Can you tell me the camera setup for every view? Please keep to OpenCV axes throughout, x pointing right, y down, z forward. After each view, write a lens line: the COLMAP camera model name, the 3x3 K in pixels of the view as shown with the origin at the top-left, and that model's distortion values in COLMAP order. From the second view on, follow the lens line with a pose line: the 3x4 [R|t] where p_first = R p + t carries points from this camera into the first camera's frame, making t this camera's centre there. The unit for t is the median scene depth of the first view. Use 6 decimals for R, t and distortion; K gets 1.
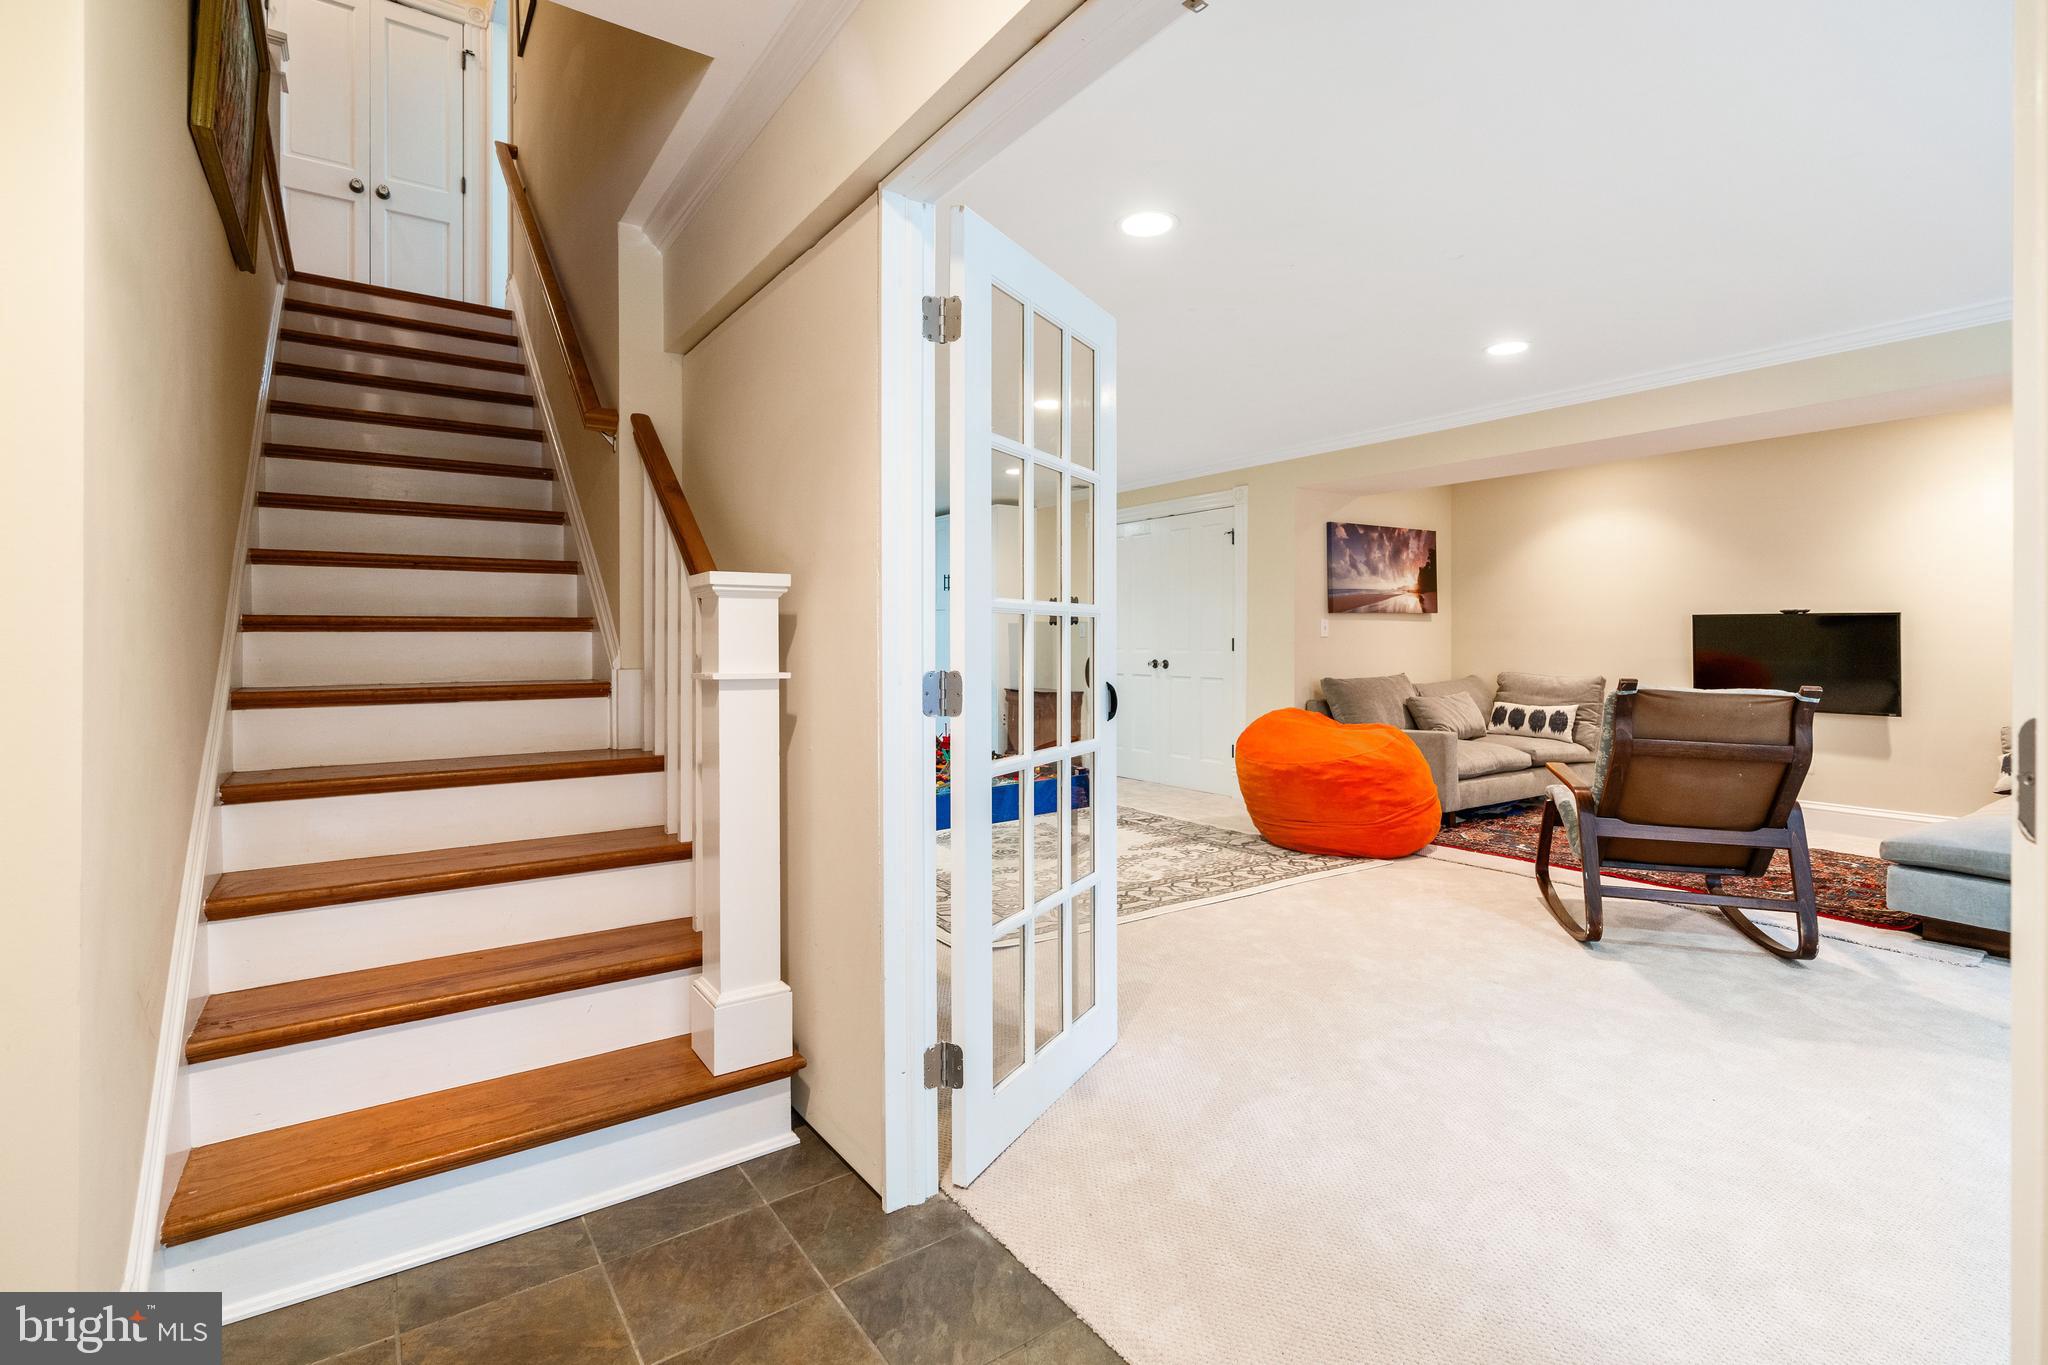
lens RADIAL K [[935.3, 0, 1051.9], [0, 935.3, 631.2], [0, 0, 1]] dist [-0.010401, 0.002670]
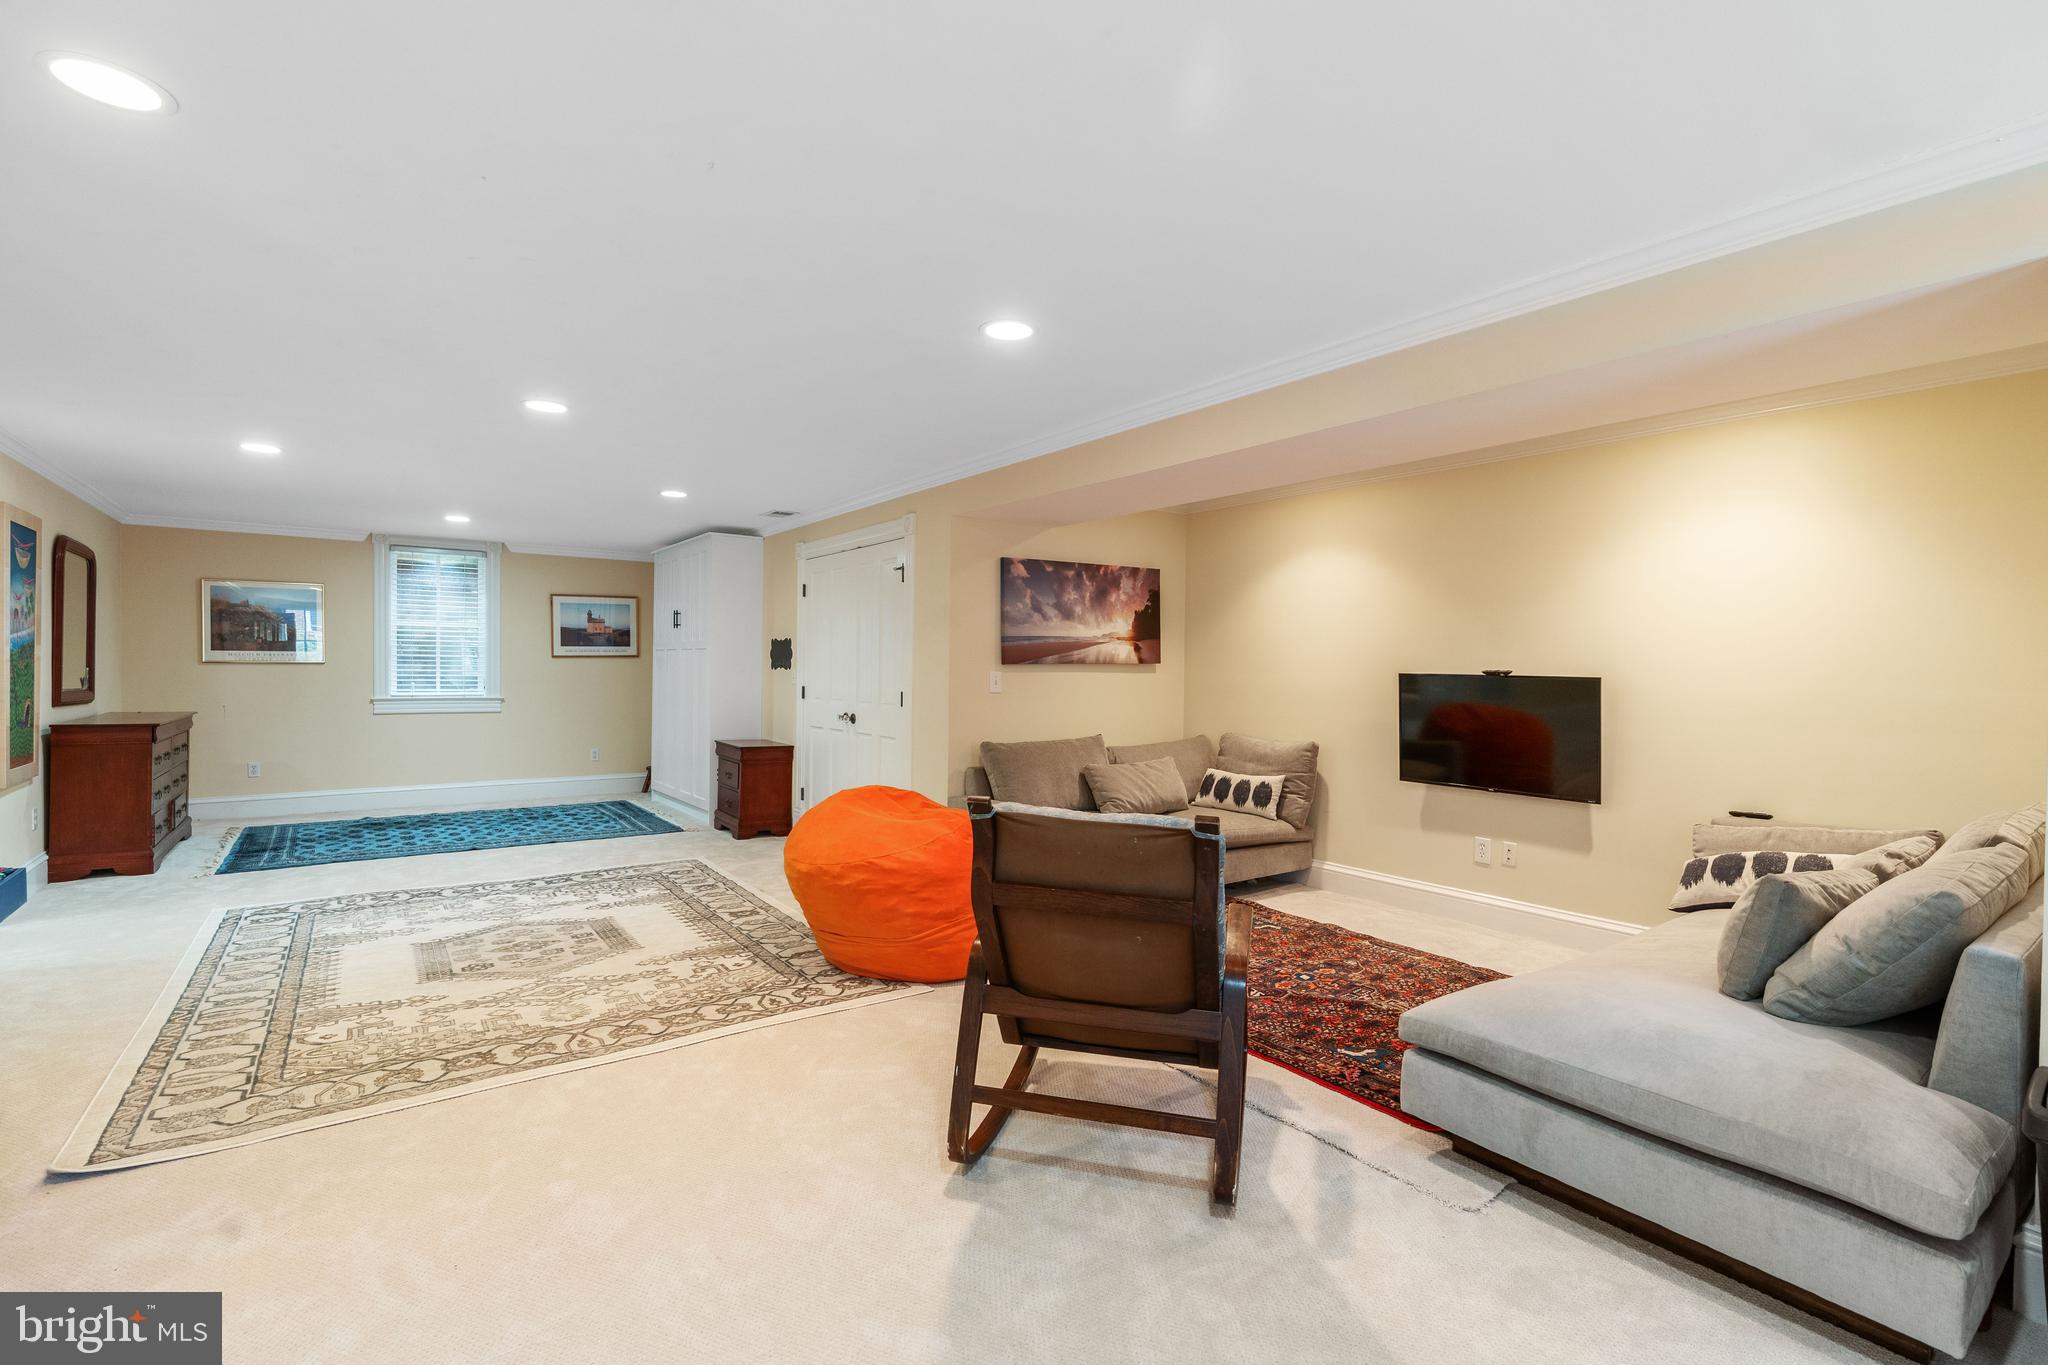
lens RADIAL K [[935.3, 0, 1021.1], [0, 935.3, 676.2], [0, 0, 1]] dist [-0.010401, 0.002670]
pose [[0.999683, 0.009645, 0.023269, 0.290419], [-0.010020, 0.999821, 0.016070, -0.022271], [-0.023110, -0.016299, 0.999600, 0.144869]]
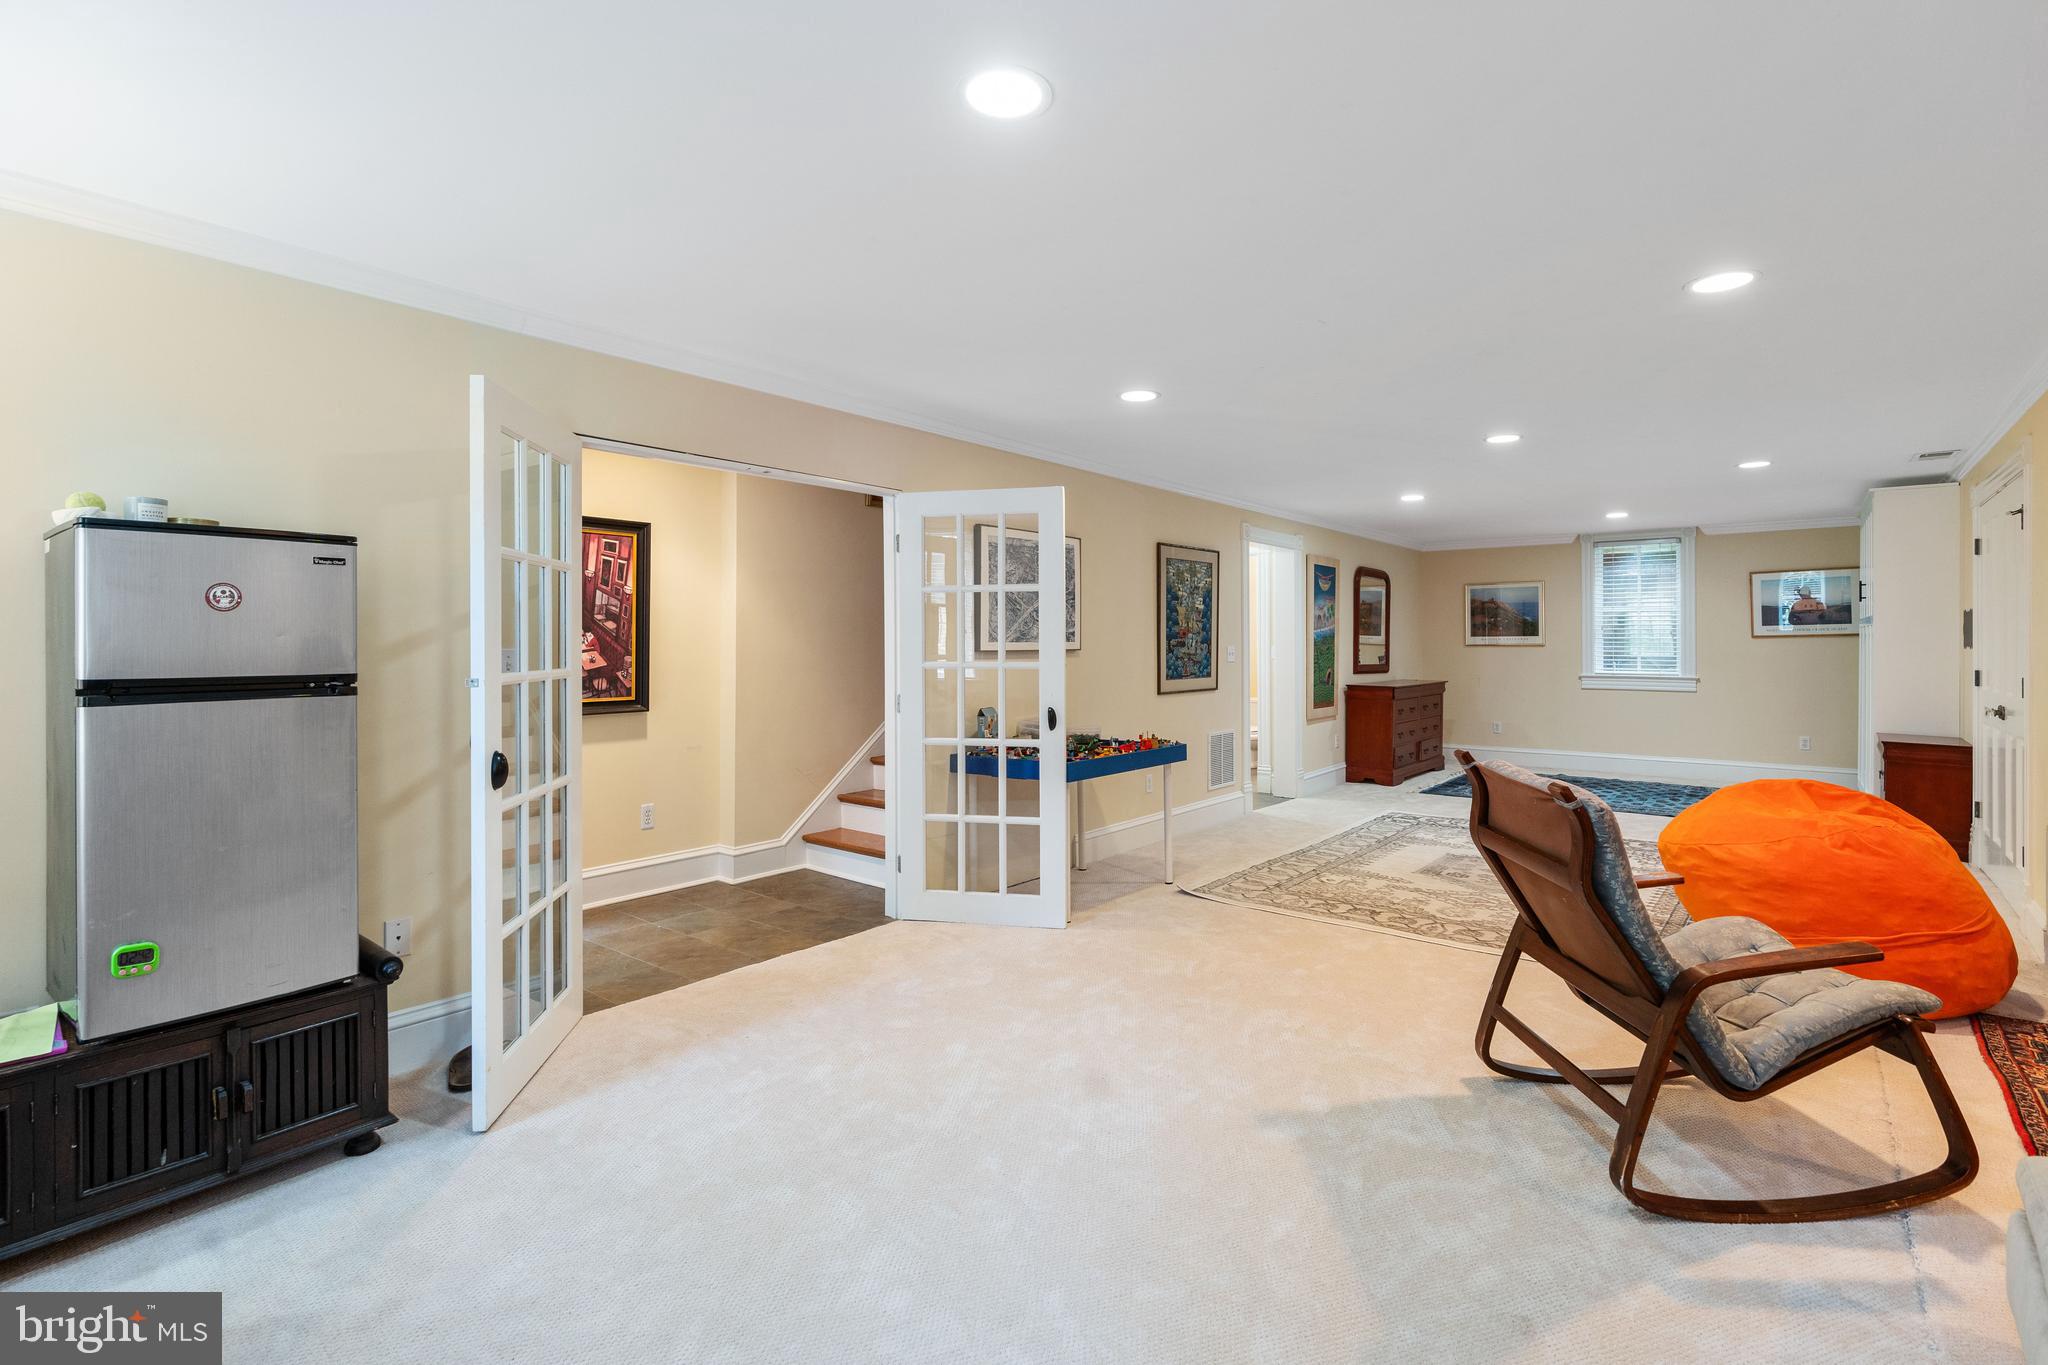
lens RADIAL K [[935.3, 0, 1032.1], [0, 935.3, 633.3], [0, 0, 1]] dist [-0.010401, 0.002670]
pose [[0.267921, -0.011270, -0.963375, 0.617658], [0.007364, 0.999926, -0.009650, -0.021961], [0.963413, -0.004509, 0.267985, 0.189271]]
